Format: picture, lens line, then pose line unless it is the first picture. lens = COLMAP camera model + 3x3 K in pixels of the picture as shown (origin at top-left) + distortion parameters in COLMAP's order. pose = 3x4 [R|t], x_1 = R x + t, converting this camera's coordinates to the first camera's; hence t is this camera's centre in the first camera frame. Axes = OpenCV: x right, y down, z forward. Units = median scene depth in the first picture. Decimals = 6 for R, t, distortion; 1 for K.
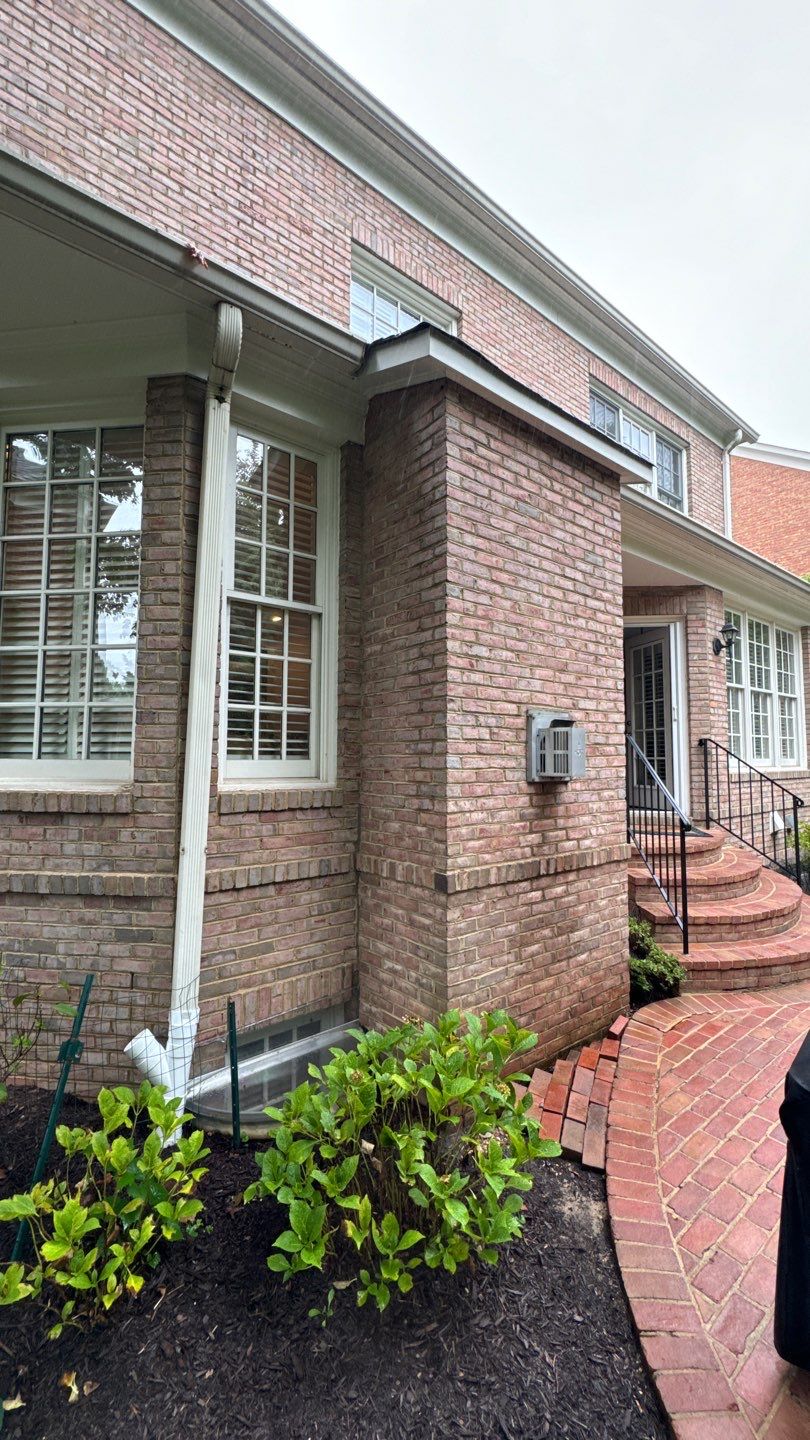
lens RADIAL K [[564.1, 0, 405.8], [0, 564.1, 717.2], [0, 0, 1]] dist [-0.000421, -0.001865]
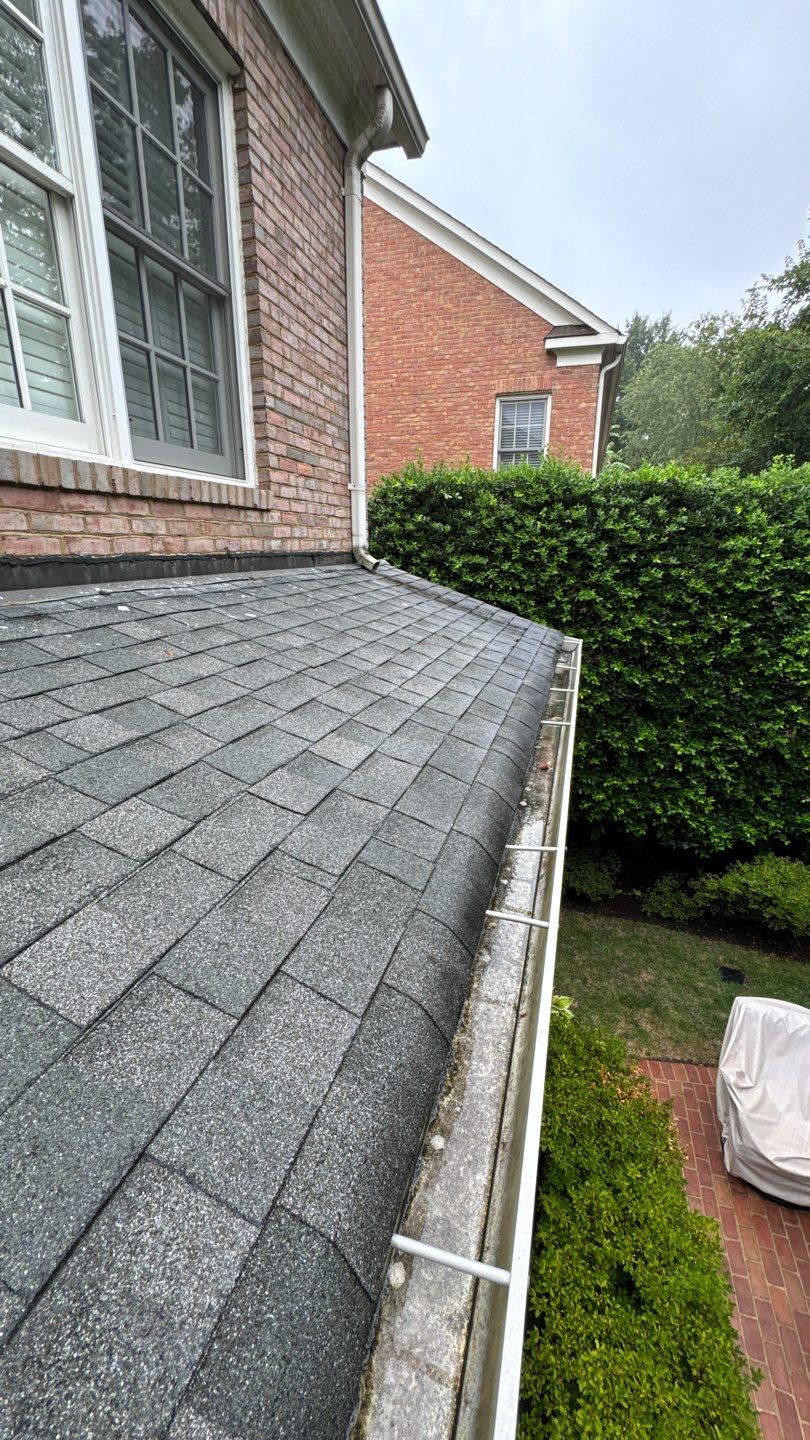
lens RADIAL K [[564.1, 0, 399.9], [0, 564.1, 718.4], [0, 0, 1]] dist [-0.000421, -0.001865]
pose [[0.822823, -0.165197, 0.543757, 0.336461], [-0.043632, 0.935630, 0.350276, -0.261507], [-0.566620, -0.311940, 0.762650, 0.594770]]
